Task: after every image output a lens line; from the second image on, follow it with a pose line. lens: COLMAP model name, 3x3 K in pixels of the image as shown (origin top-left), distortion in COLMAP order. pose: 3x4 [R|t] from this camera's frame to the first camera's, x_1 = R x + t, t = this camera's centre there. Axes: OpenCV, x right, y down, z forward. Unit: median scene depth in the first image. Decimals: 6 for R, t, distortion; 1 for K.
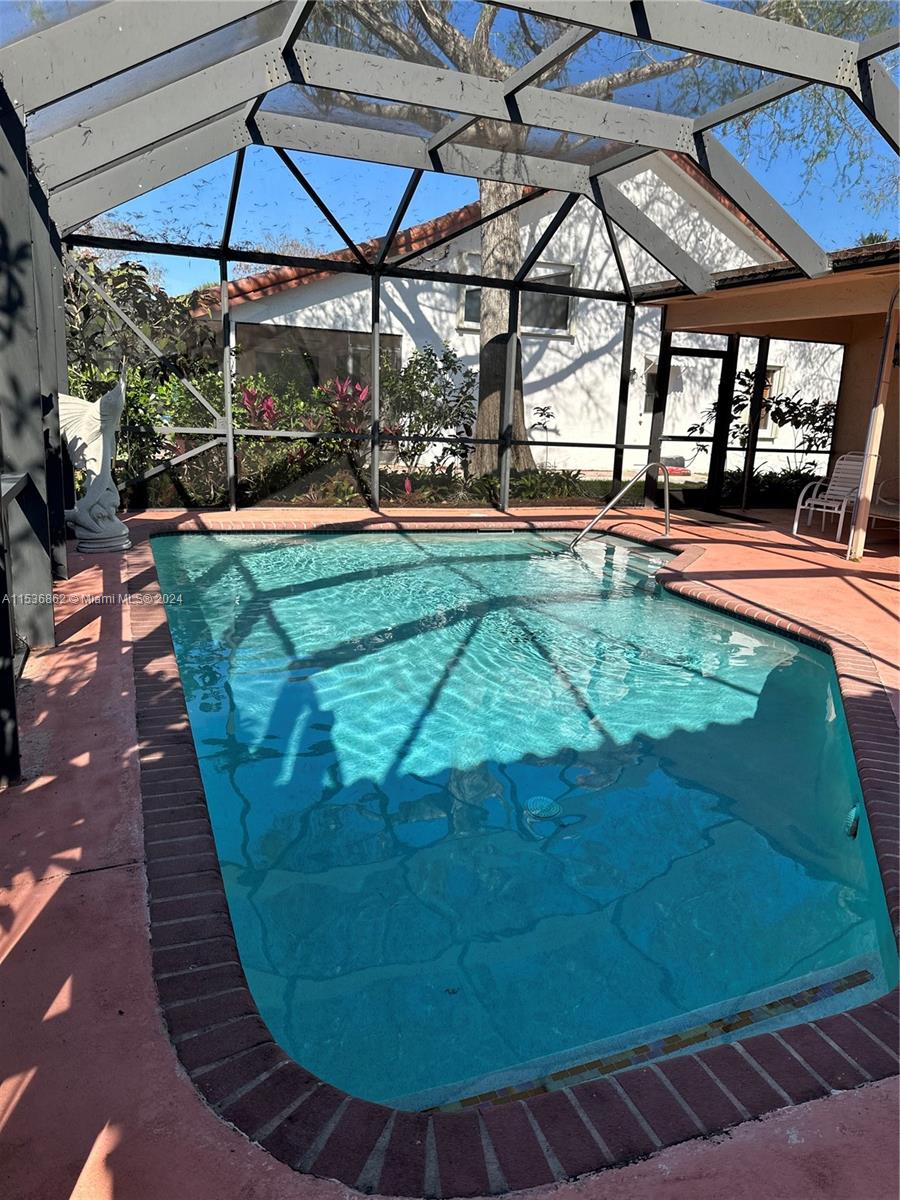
lens RADIAL K [[839.6, 0, 461.4], [0, 839.6, 603.7], [0, 0, 1]] dist [0.039995, -0.052716]
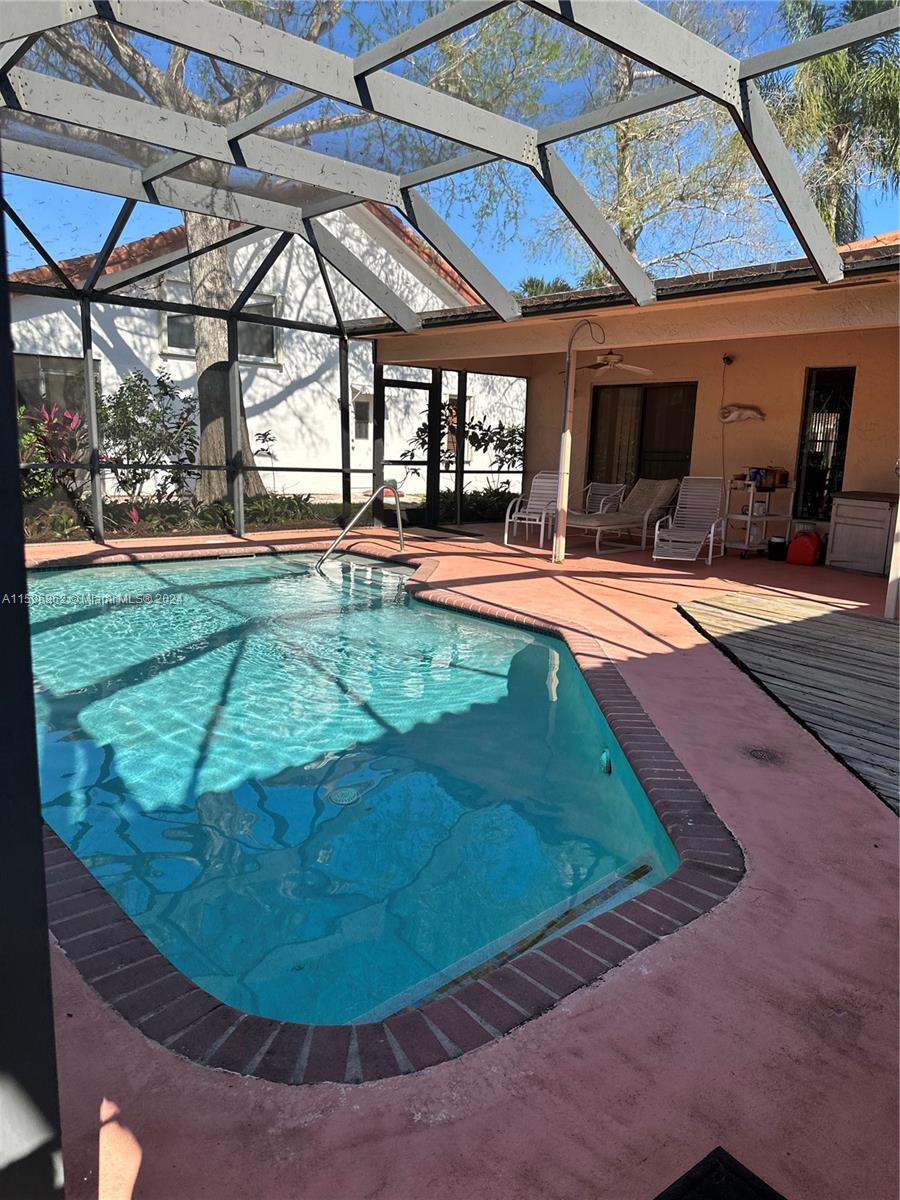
lens RADIAL K [[839.6, 0, 458.1], [0, 839.6, 599.0], [0, 0, 1]] dist [0.039995, -0.052716]
pose [[0.939953, -0.076260, 0.332676, -0.044572], [0.087524, 0.995982, -0.018981, 0.006236], [-0.329891, 0.046959, 0.942850, -0.033993]]
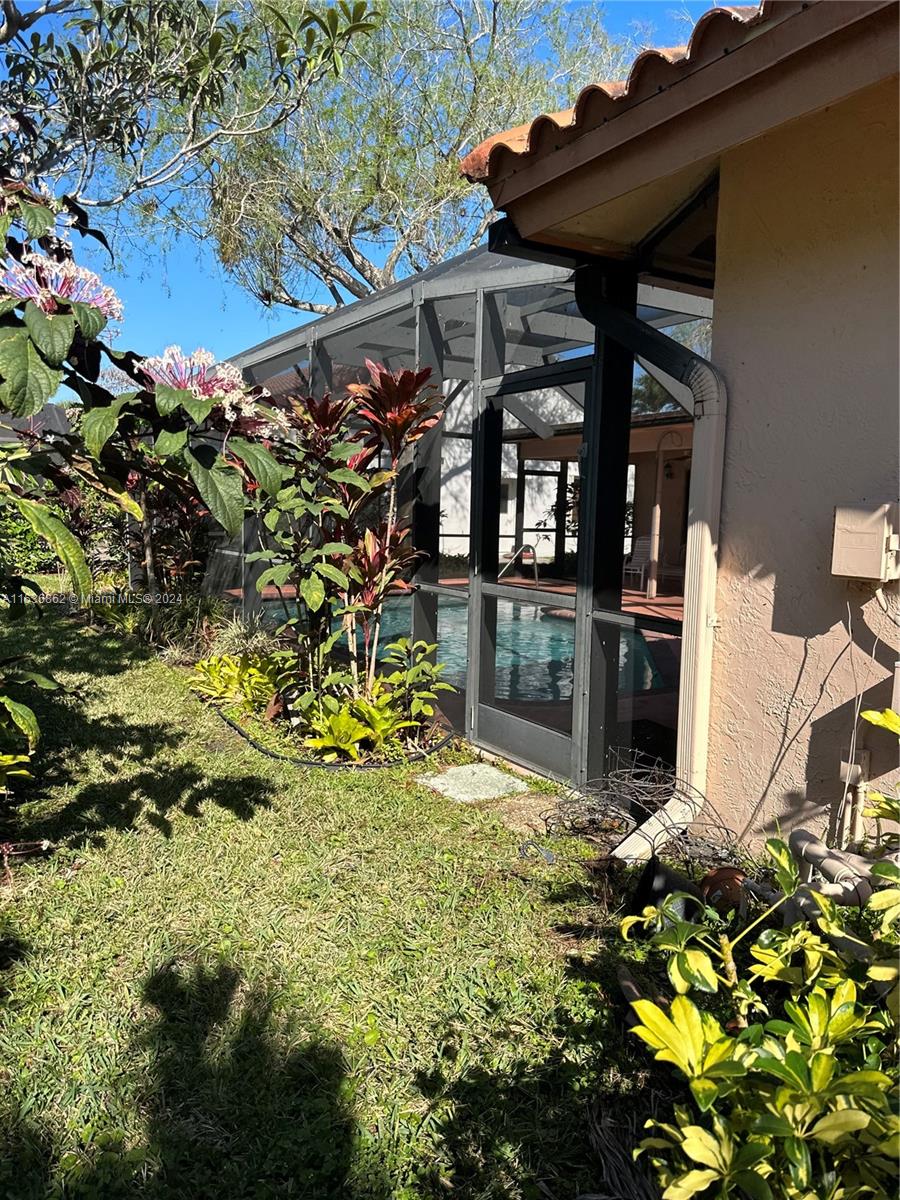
lens RADIAL K [[839.6, 0, 449.4], [0, 839.6, 603.9], [0, 0, 1]] dist [0.039995, -0.052716]
pose [[0.981698, -0.040723, 0.186038, -0.182342], [0.062478, 0.991672, -0.112618, 0.097403], [-0.179902, 0.122180, 0.976067, -0.426272]]
